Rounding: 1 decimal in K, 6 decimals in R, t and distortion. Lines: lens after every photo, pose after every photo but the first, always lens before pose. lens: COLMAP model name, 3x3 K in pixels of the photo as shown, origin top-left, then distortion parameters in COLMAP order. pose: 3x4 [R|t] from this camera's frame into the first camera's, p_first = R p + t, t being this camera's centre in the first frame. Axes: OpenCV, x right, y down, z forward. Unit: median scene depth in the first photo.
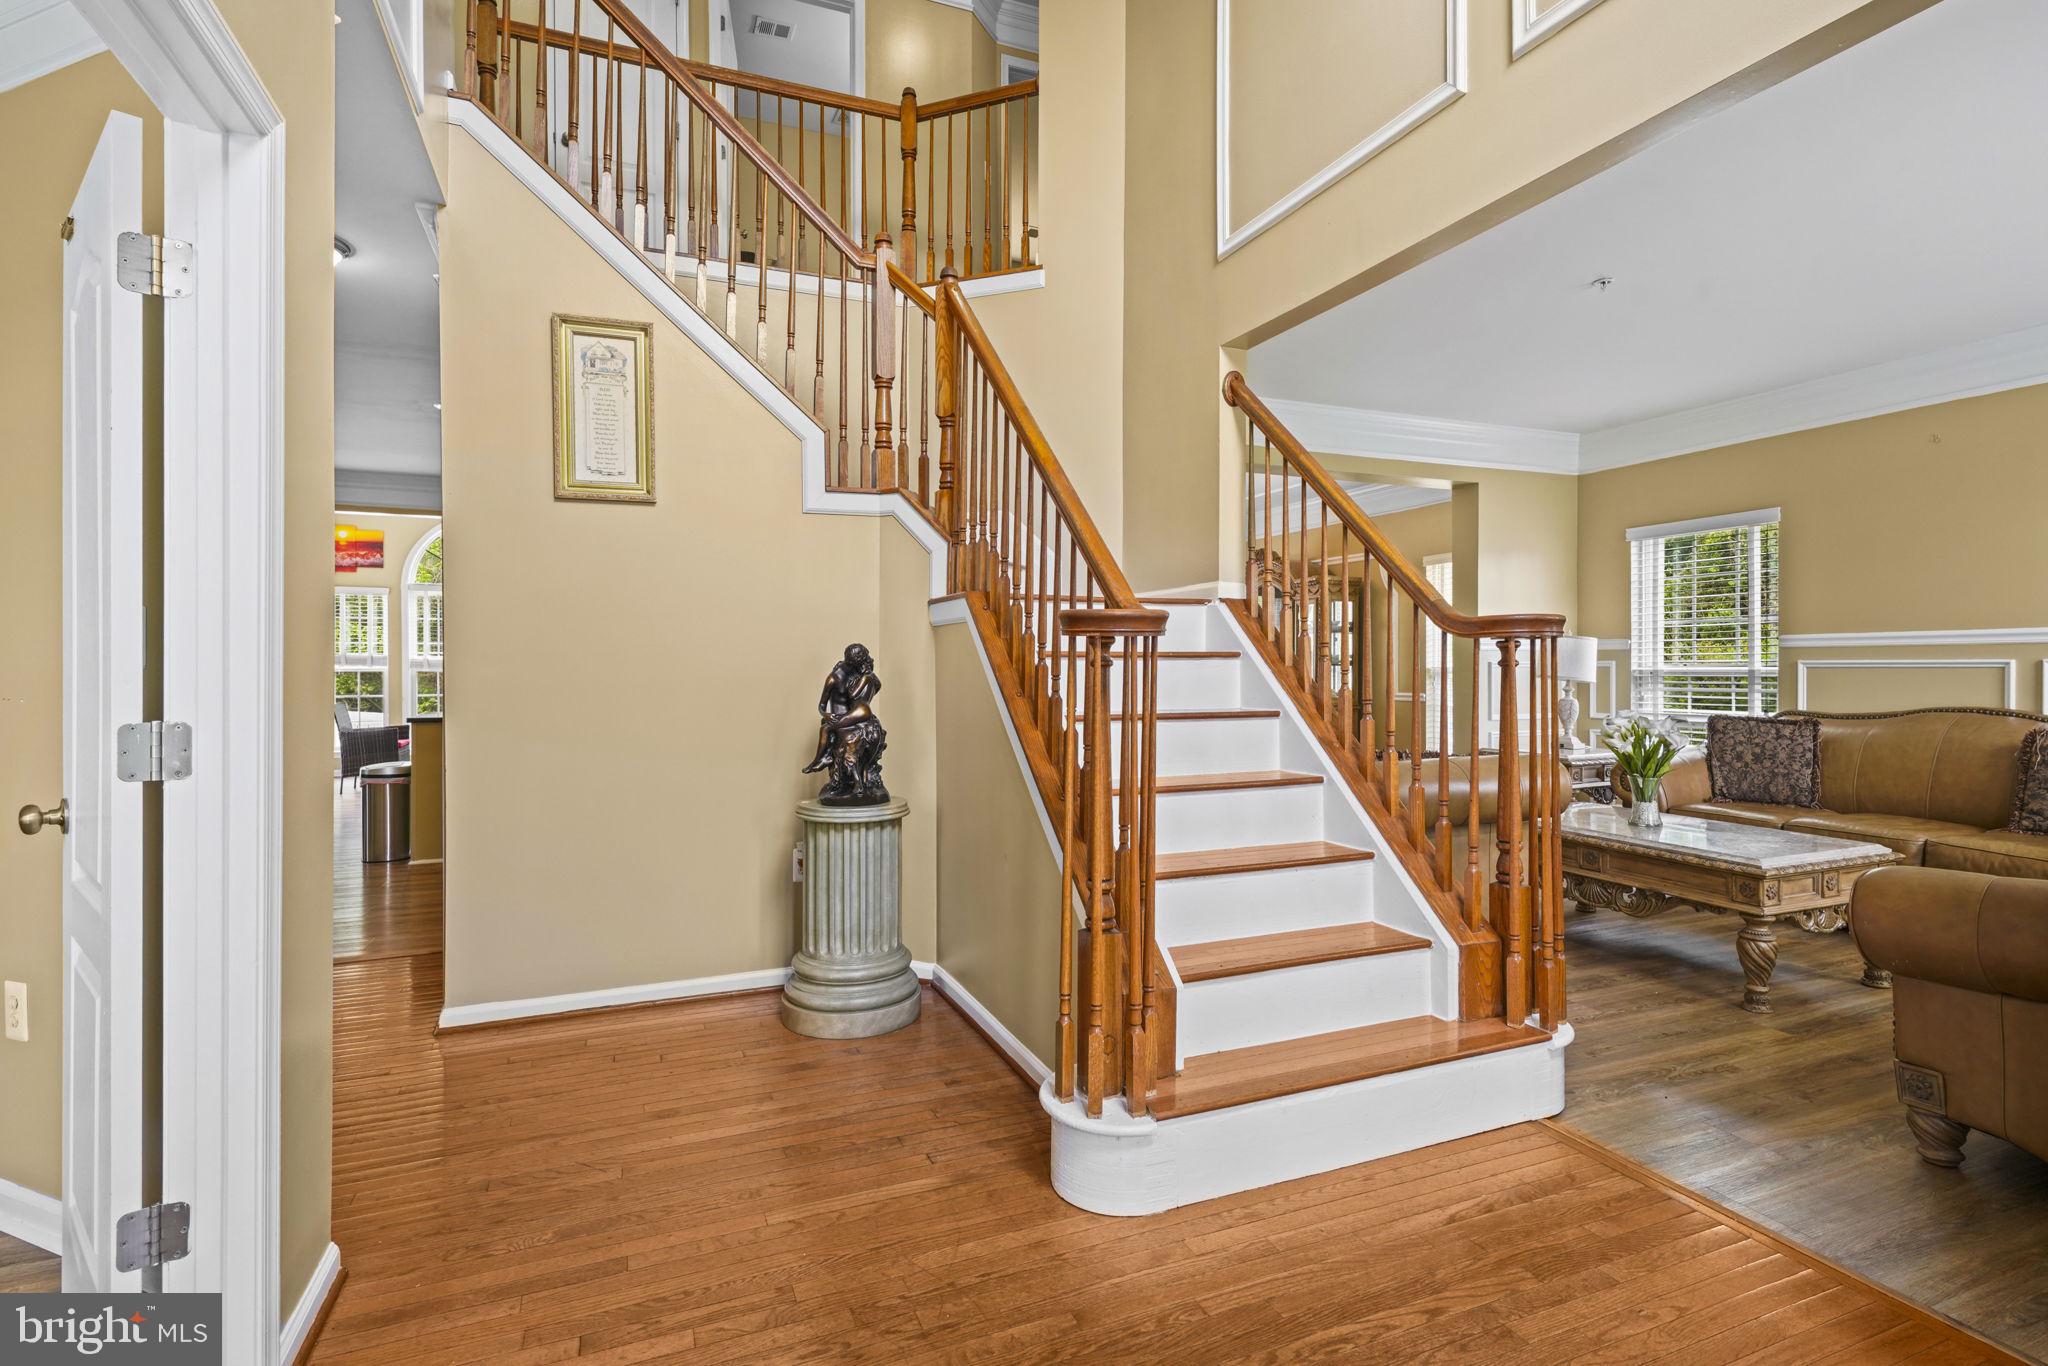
lens RADIAL K [[1001.1, 0, 1024.0], [0, 1001.1, 683.0], [0, 0, 1]] dist [-0.003048, -0.001712]
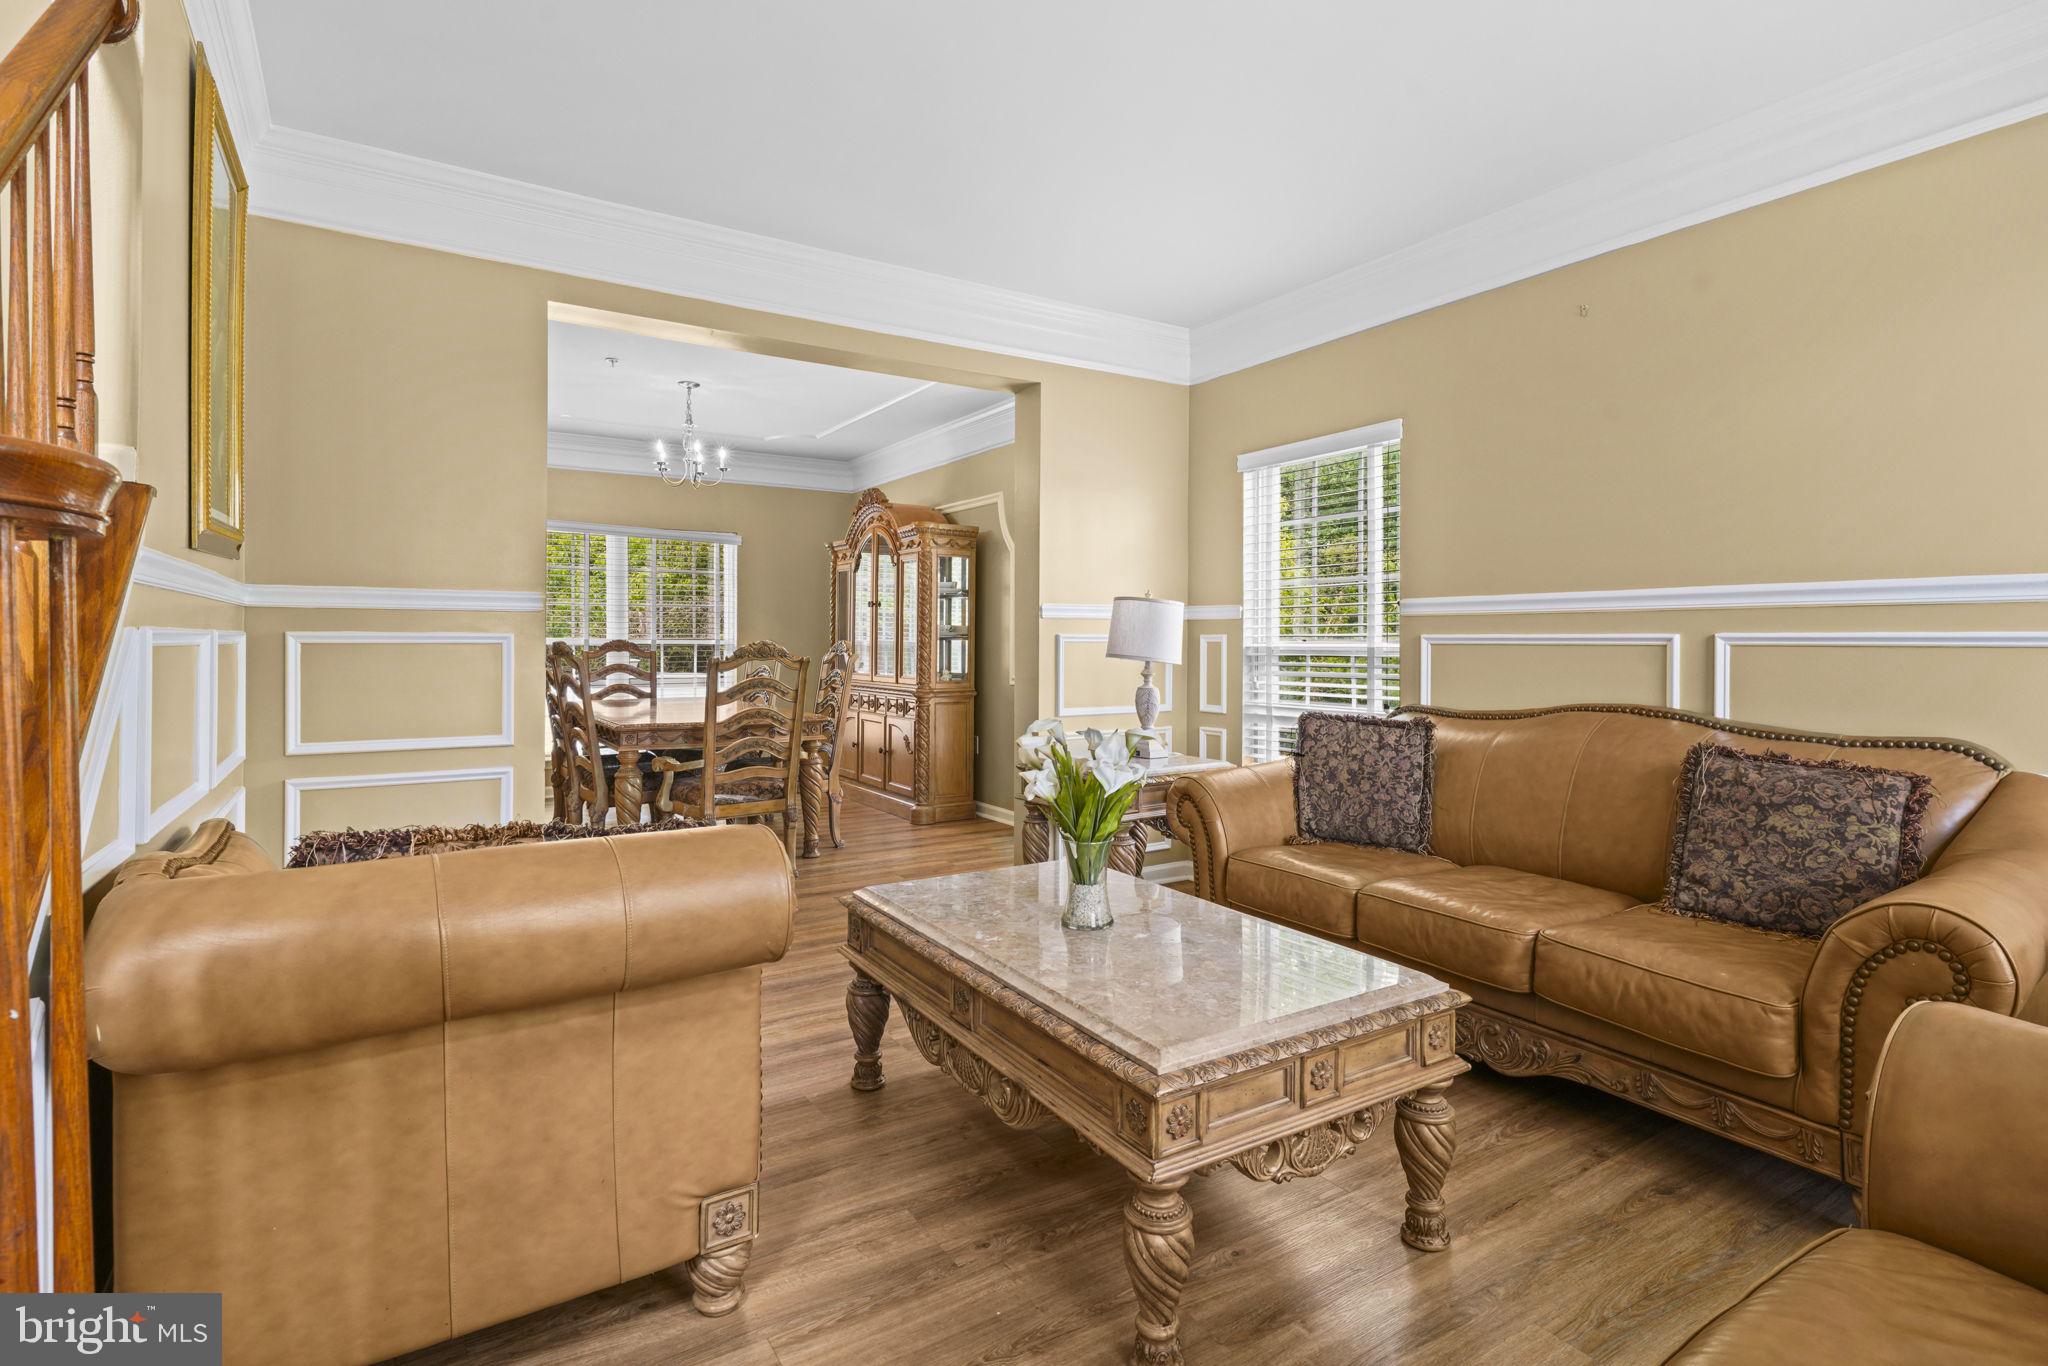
lens RADIAL K [[1001.8, 0, 1041.9], [0, 1001.8, 651.9], [0, 0, 1]] dist [0.001824, -0.000069]
pose [[0.983461, 0.006882, 0.180988, 0.401781], [-0.005703, 0.999959, -0.007035, -0.003815], [-0.181029, 0.005887, 0.983460, 0.369548]]
